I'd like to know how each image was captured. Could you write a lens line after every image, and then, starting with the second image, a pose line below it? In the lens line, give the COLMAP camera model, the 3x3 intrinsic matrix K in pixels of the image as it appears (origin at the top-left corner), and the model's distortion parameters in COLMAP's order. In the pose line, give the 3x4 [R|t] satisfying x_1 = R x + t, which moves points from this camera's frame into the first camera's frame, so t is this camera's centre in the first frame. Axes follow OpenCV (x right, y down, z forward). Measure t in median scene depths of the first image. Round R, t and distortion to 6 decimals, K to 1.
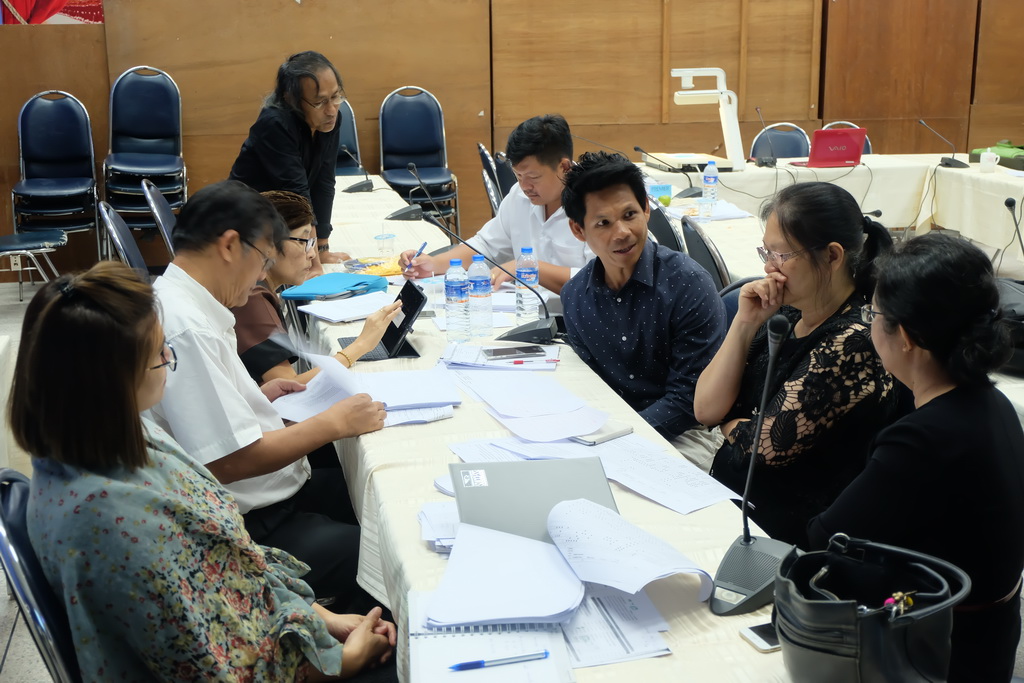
lens RADIAL K [[1260.8, 0, 513.0], [0, 1260.8, 341.6], [0, 0, 1]] dist [-0.011215, 0.000000]
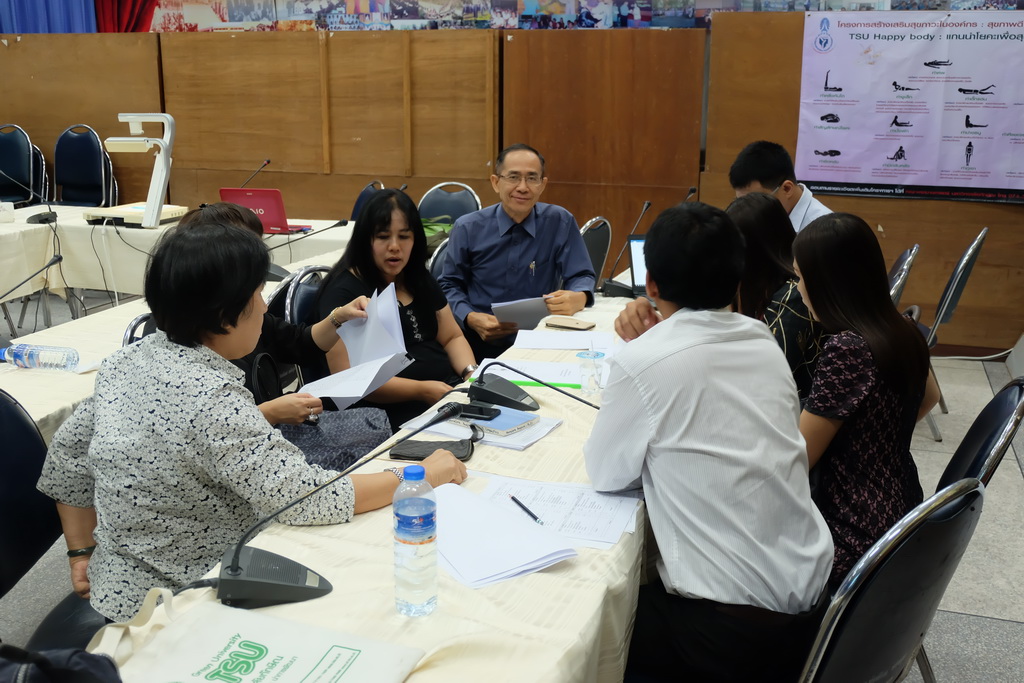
lens RADIAL K [[1083.0, 0, 511.7], [0, 1083.0, 340.2], [0, 0, 1]] dist [0.002187, 0.000000]
pose [[0.850647, 0.132504, -0.508765, 0.668054], [-0.135602, 0.990272, 0.031186, -0.095636], [0.507948, 0.042462, 0.860340, 0.388862]]
